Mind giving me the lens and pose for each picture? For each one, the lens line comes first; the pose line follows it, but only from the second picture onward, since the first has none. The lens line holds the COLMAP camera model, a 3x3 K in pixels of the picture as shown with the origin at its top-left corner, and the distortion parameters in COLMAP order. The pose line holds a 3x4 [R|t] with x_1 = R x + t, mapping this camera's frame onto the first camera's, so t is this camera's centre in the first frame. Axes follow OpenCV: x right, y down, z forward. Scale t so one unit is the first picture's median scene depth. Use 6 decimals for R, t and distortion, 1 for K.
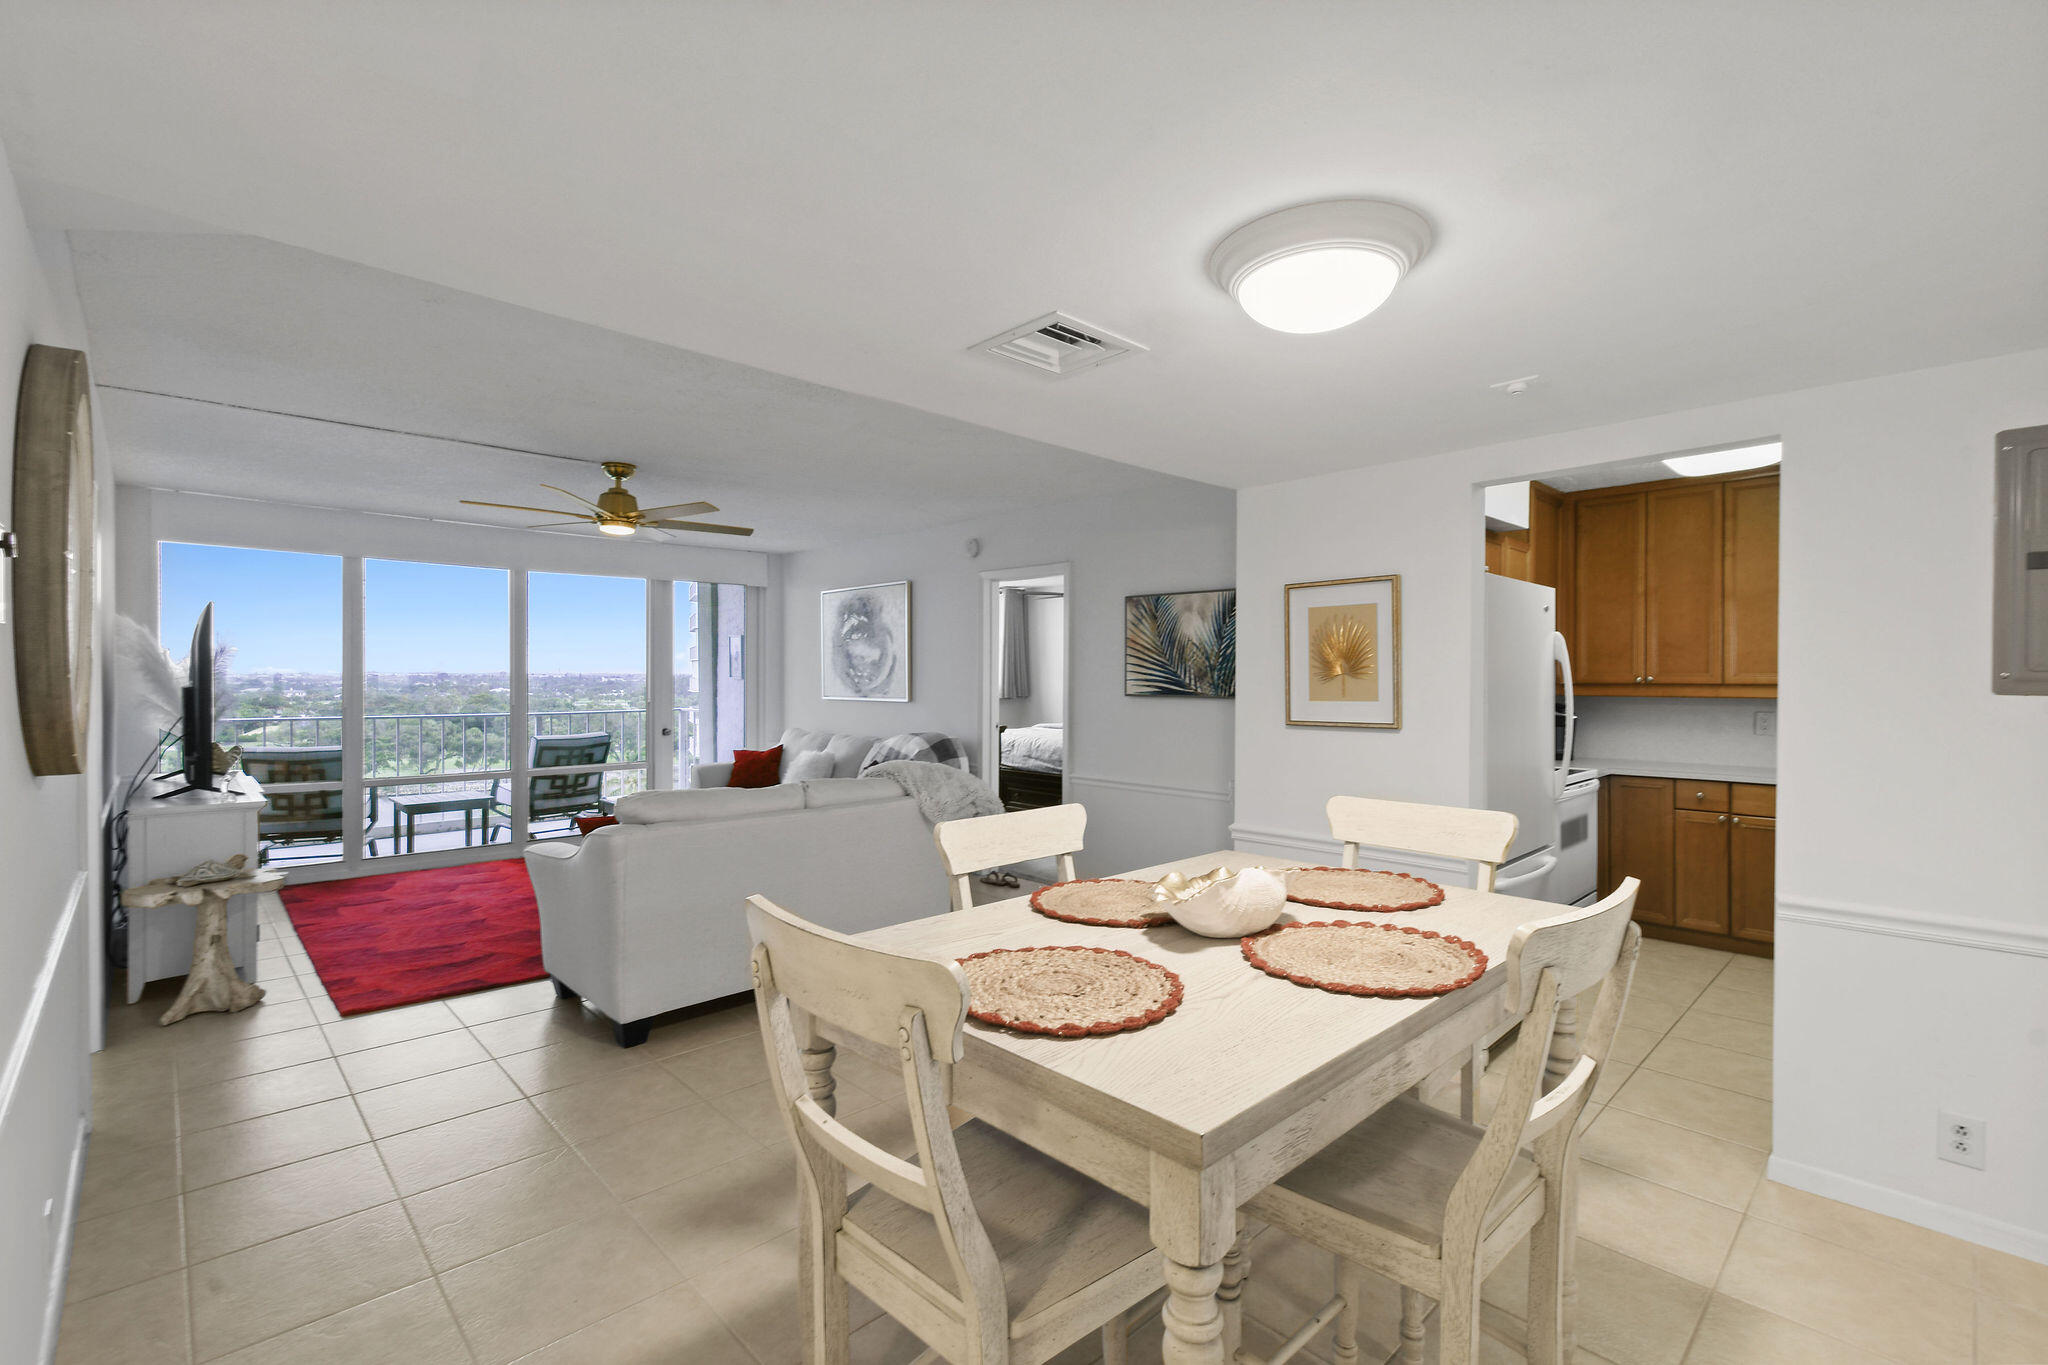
lens RADIAL K [[914.2, 0, 1016.0], [0, 914.2, 693.0], [0, 0, 1]] dist [0.005868, -0.003948]
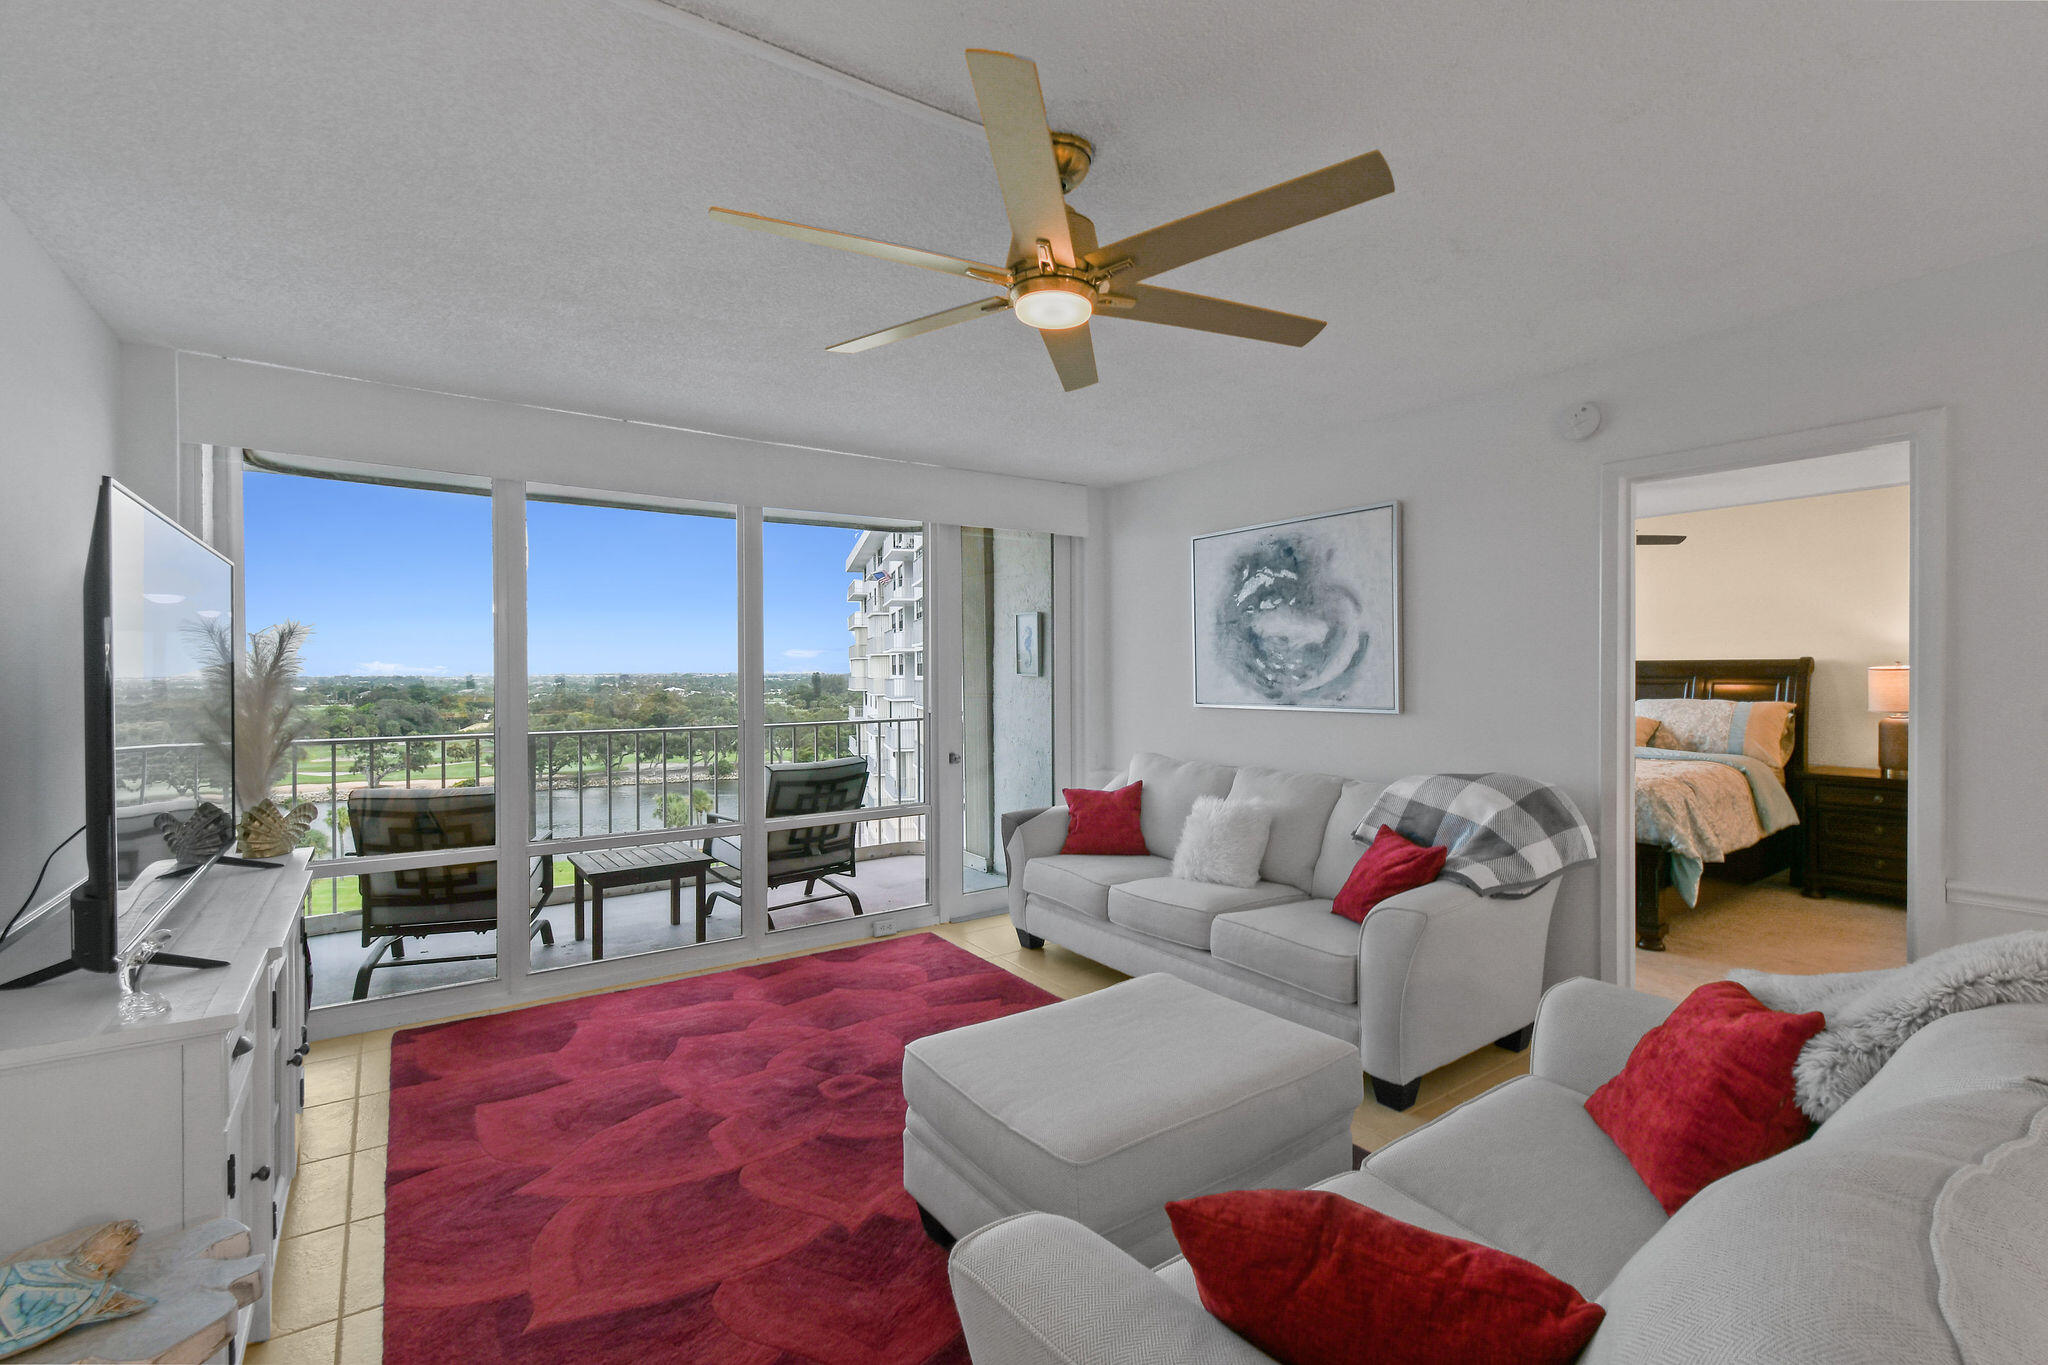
lens RADIAL K [[914.2, 0, 1014.1], [0, 914.2, 684.7], [0, 0, 1]] dist [0.005868, -0.003948]
pose [[0.987797, -0.010217, -0.155411, -0.249198], [0.009820, 0.999946, -0.003321, -0.008555], [0.155437, 0.001755, 0.987844, 0.377935]]
